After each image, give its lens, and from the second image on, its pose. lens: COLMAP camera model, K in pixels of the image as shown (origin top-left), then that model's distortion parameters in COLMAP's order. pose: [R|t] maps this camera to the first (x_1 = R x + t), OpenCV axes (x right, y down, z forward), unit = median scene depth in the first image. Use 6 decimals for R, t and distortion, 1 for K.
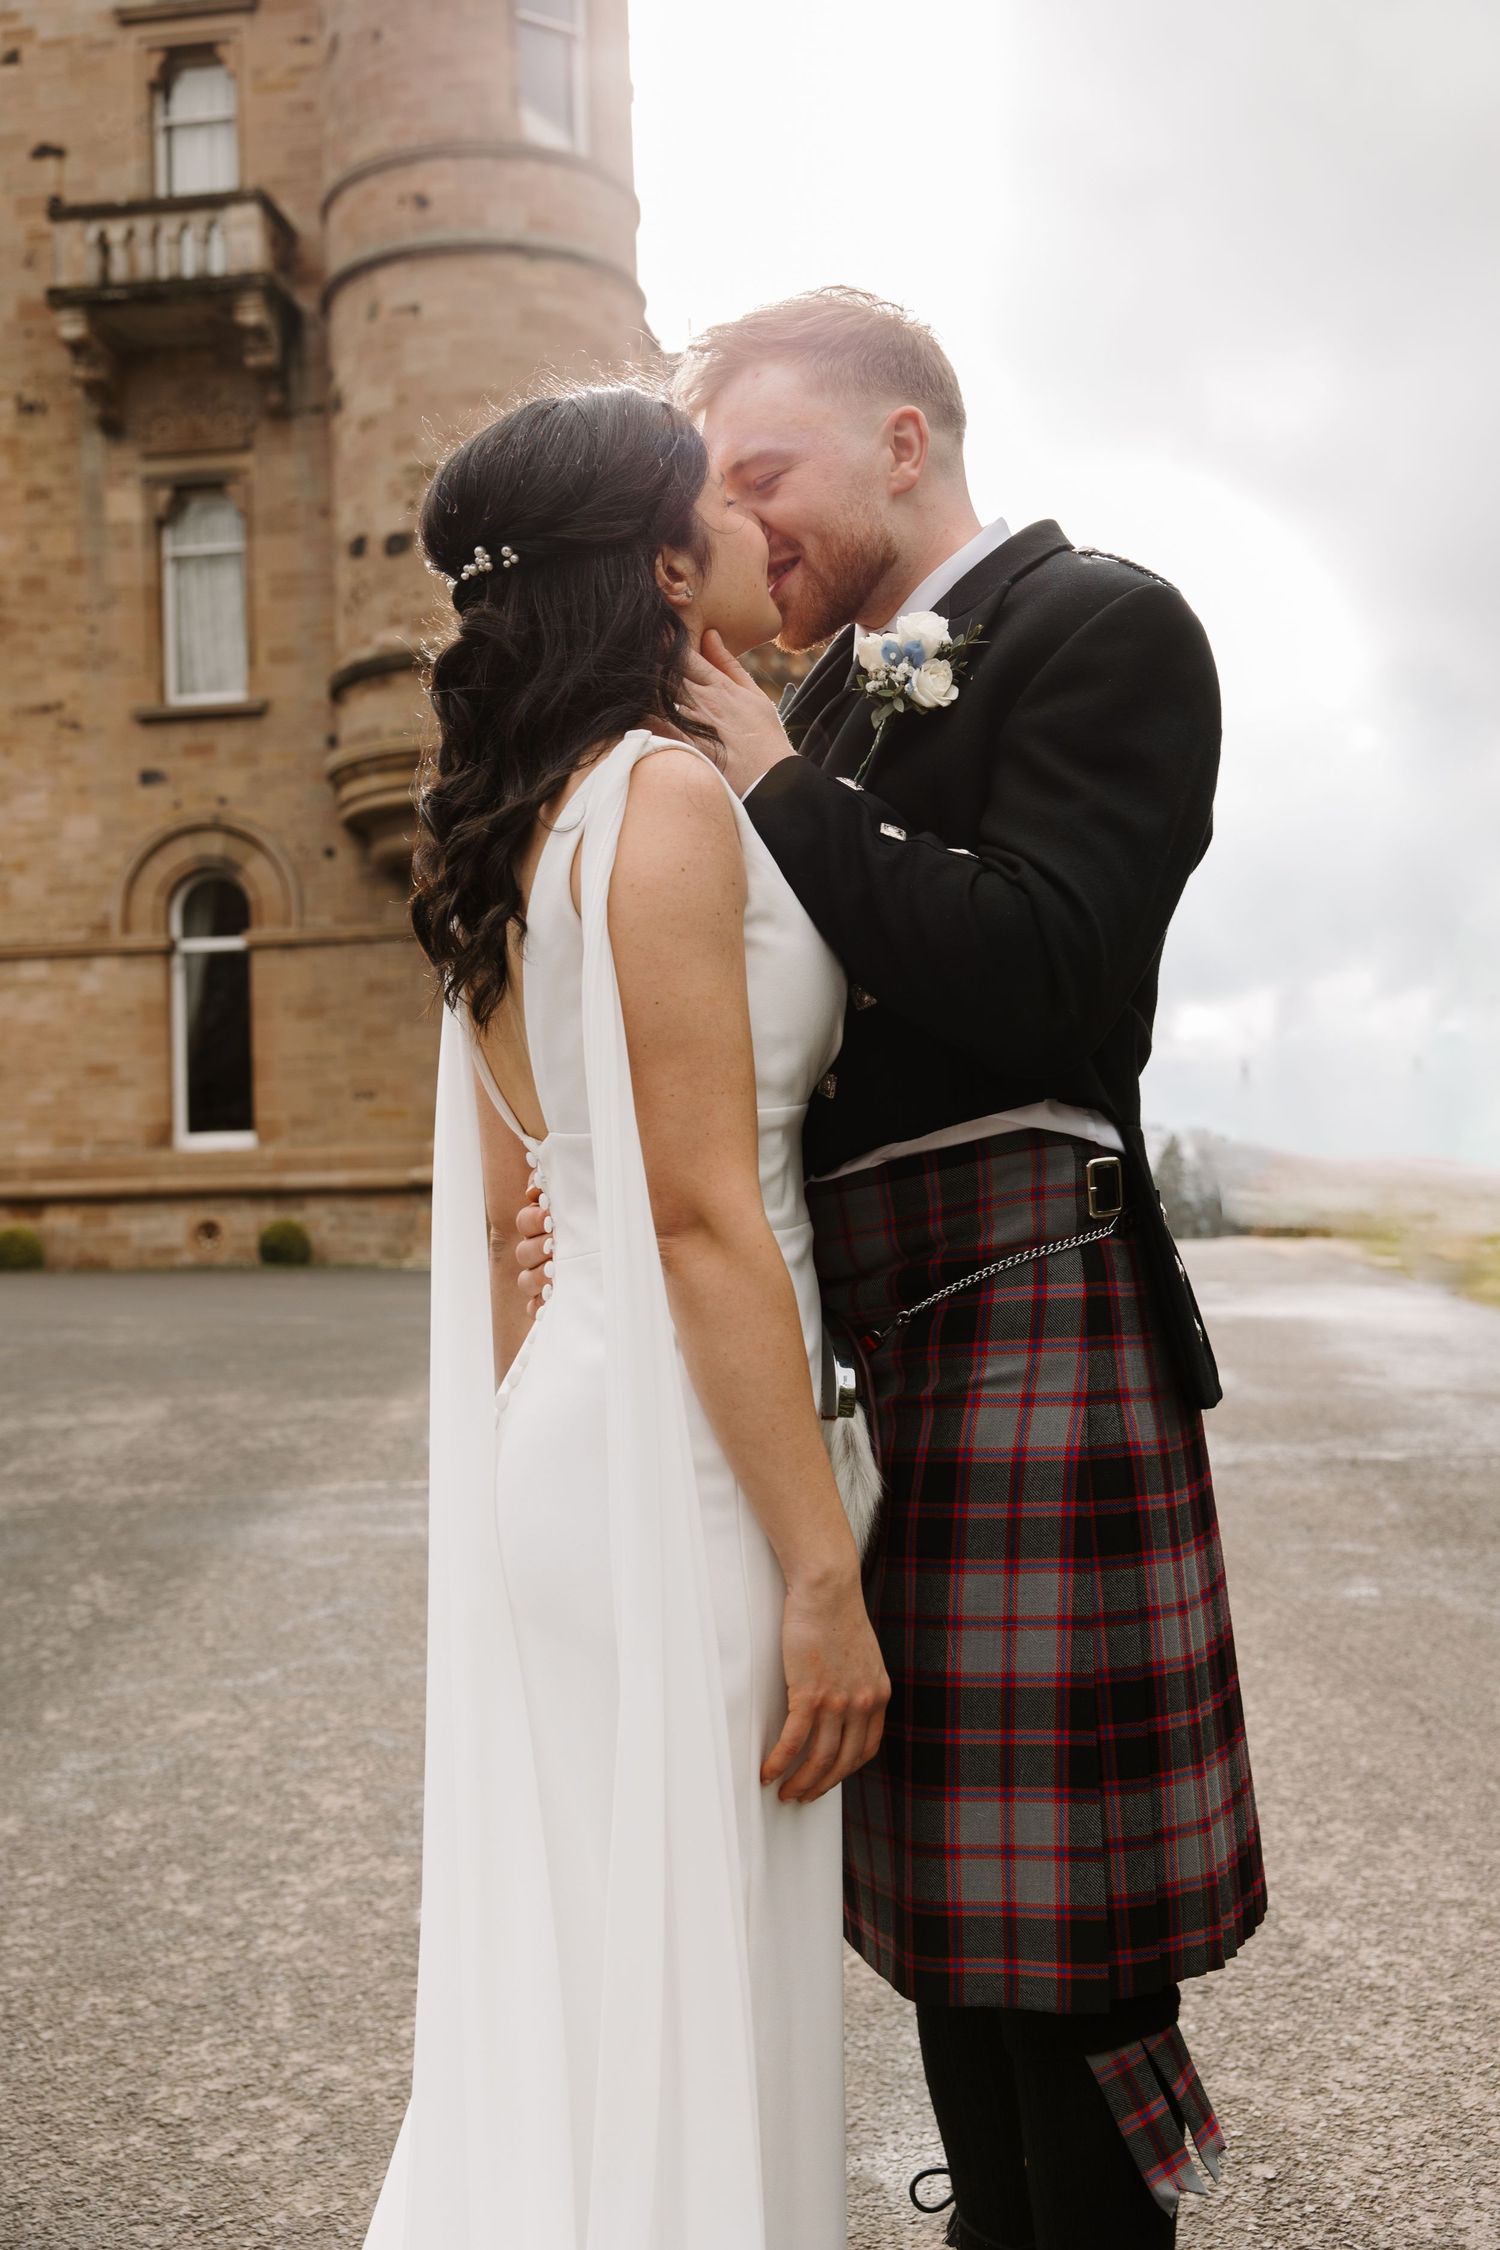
lens RADIAL K [[2393.9, 0, 742.4], [0, 2393.9, 1114.0], [0, 0, 1]] dist [-0.014379, 0.000000]
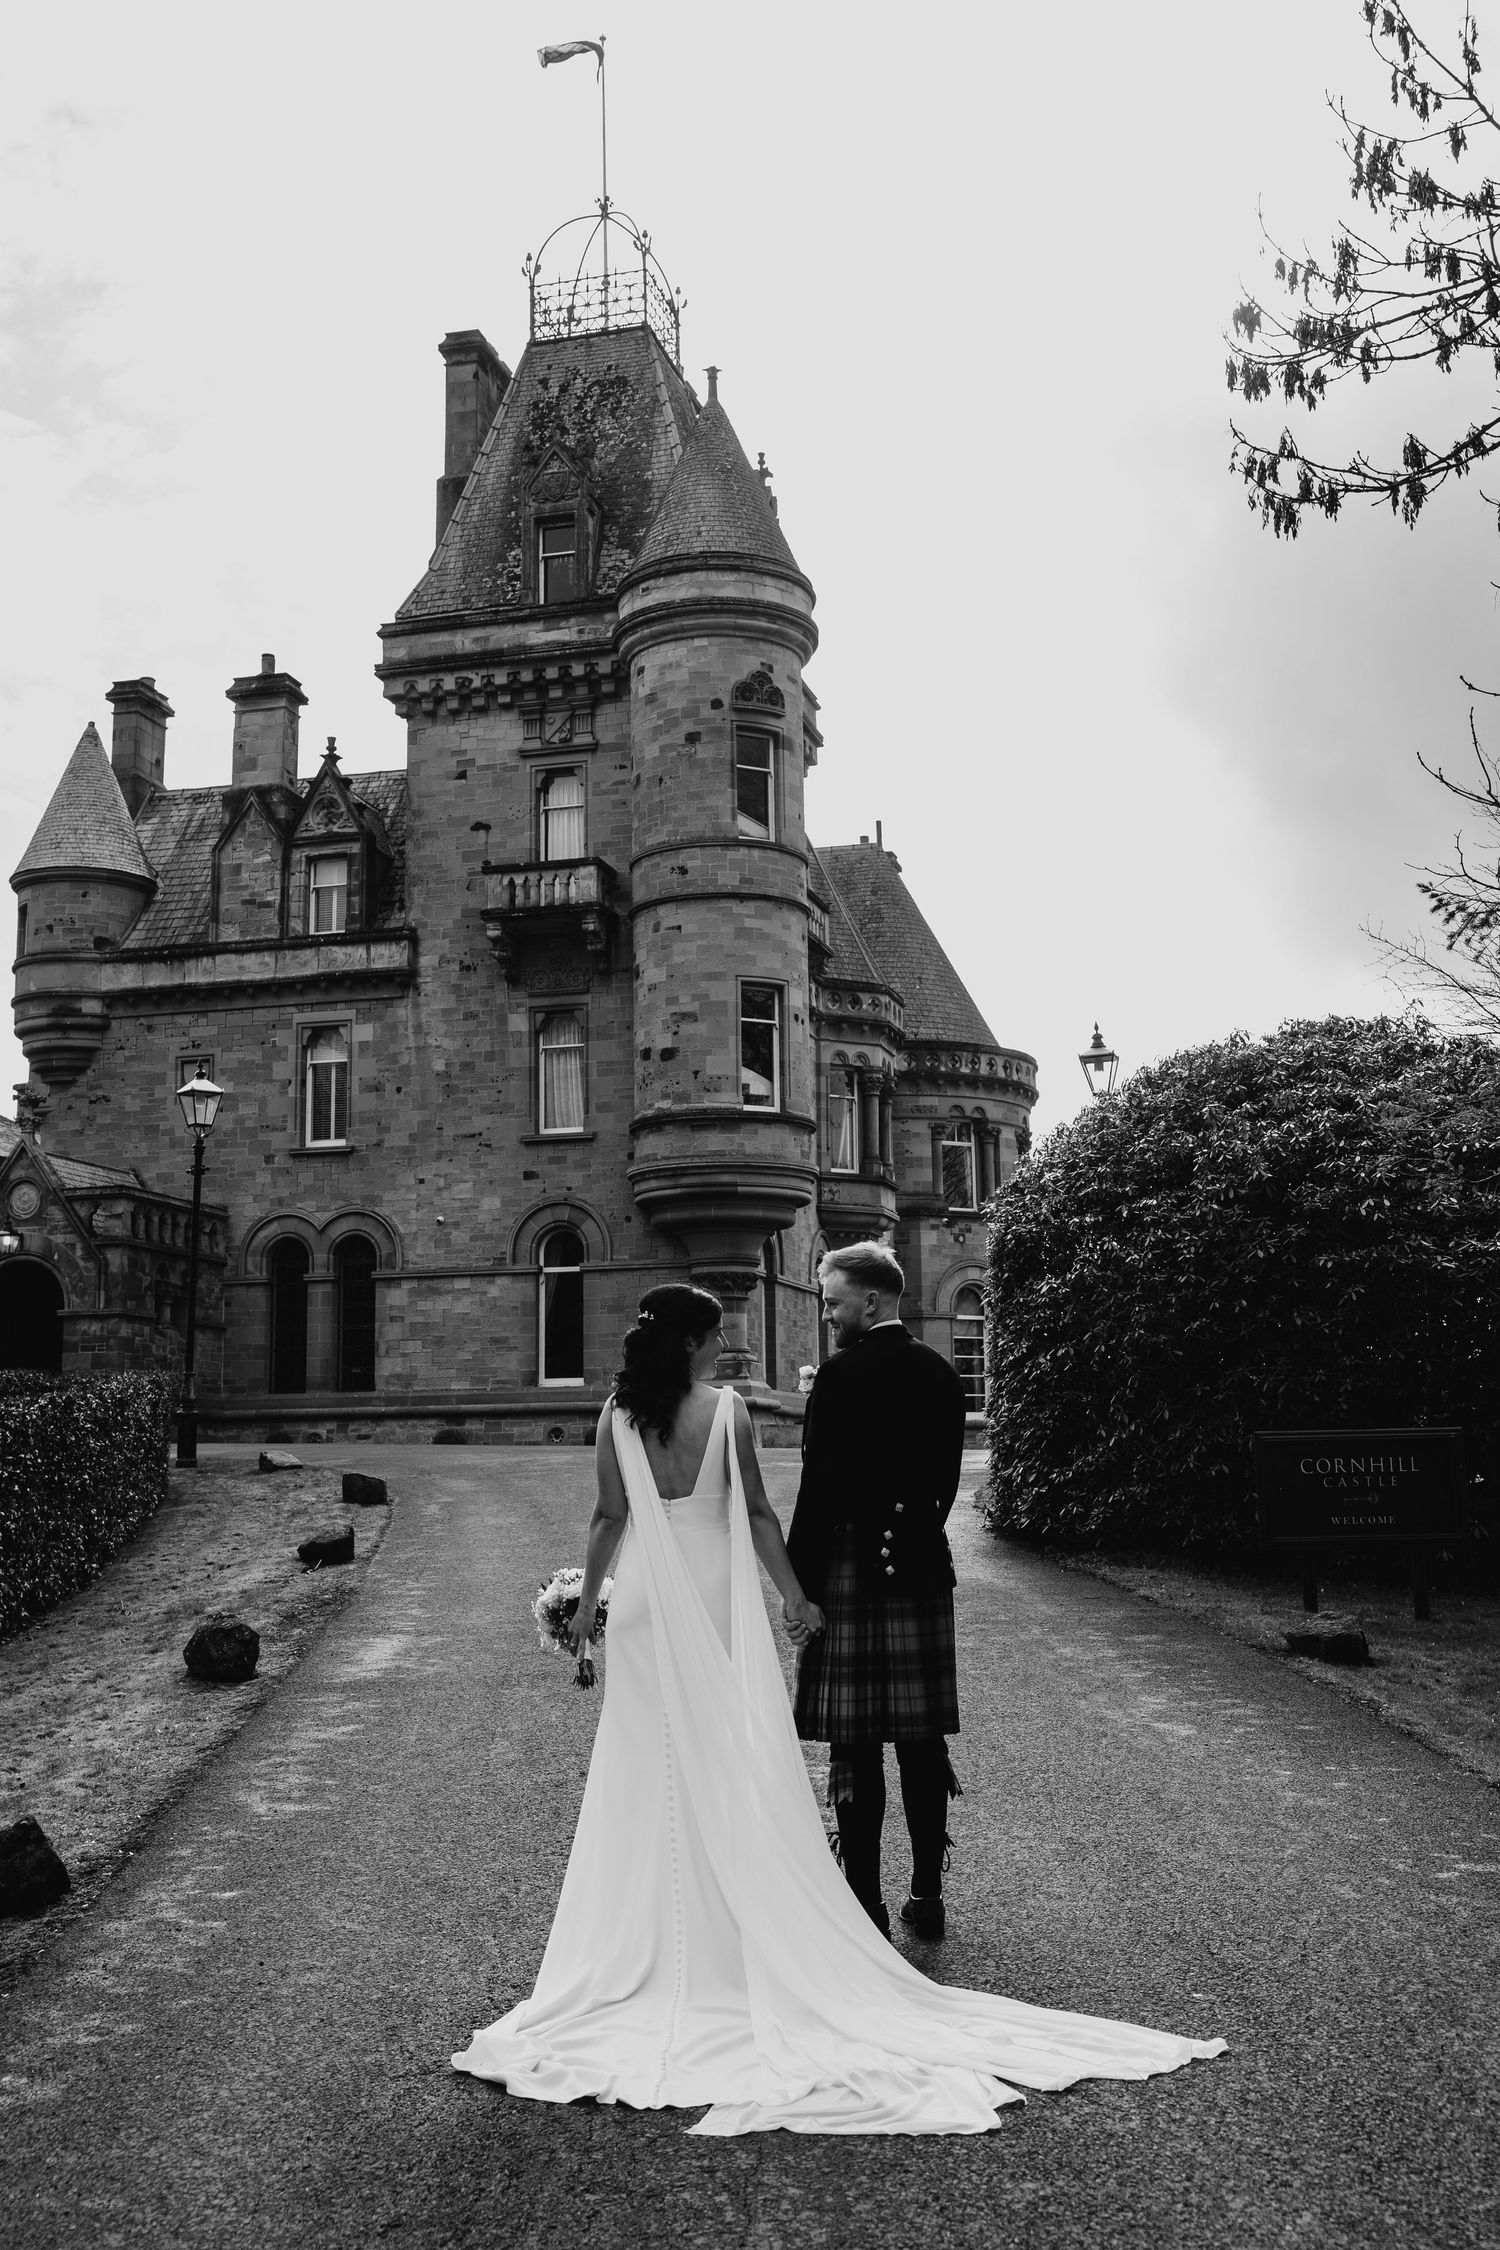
lens RADIAL K [[2354.6, 0, 744.3], [0, 2354.6, 1113.5], [0, 0, 1]] dist [0.006911, 0.000000]
pose [[0.991614, 0.000538, -0.129237, 0.137137], [-0.013692, 0.994801, -0.100911, -0.012359], [0.128511, 0.101835, 0.986466, -0.712398]]
